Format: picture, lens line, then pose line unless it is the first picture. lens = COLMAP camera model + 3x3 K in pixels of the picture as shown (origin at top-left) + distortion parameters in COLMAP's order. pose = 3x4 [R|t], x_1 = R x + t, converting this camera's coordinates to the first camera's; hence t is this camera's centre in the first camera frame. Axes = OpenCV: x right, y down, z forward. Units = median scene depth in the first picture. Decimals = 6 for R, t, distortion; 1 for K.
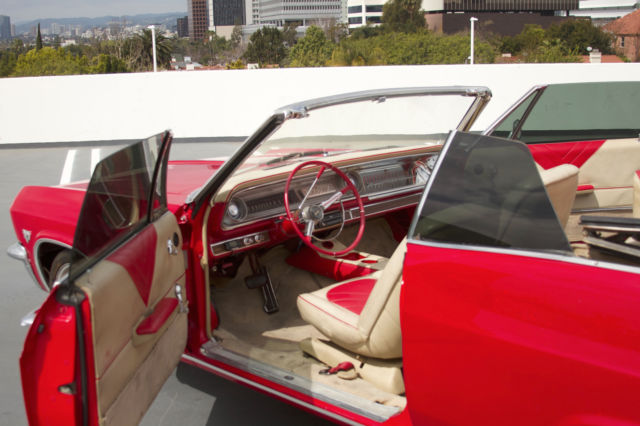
lens RADIAL K [[804.9, 0, 320.0], [0, 804.9, 213.0], [0, 0, 1]] dist [-0.145766, 0.059647]
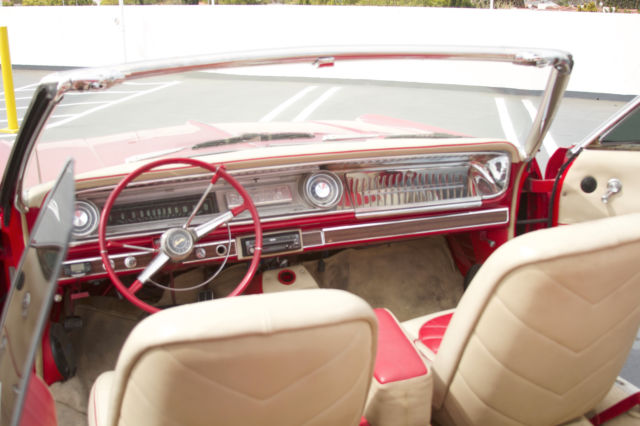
lens RADIAL K [[804.9, 0, 320.0], [0, 804.9, 213.0], [0, 0, 1]] dist [-0.145766, 0.059647]
pose [[0.913600, 0.134313, -0.383790, 0.316467], [-0.104138, 0.989678, 0.098457, -0.090683], [0.393052, -0.049983, 0.918157, 0.457891]]
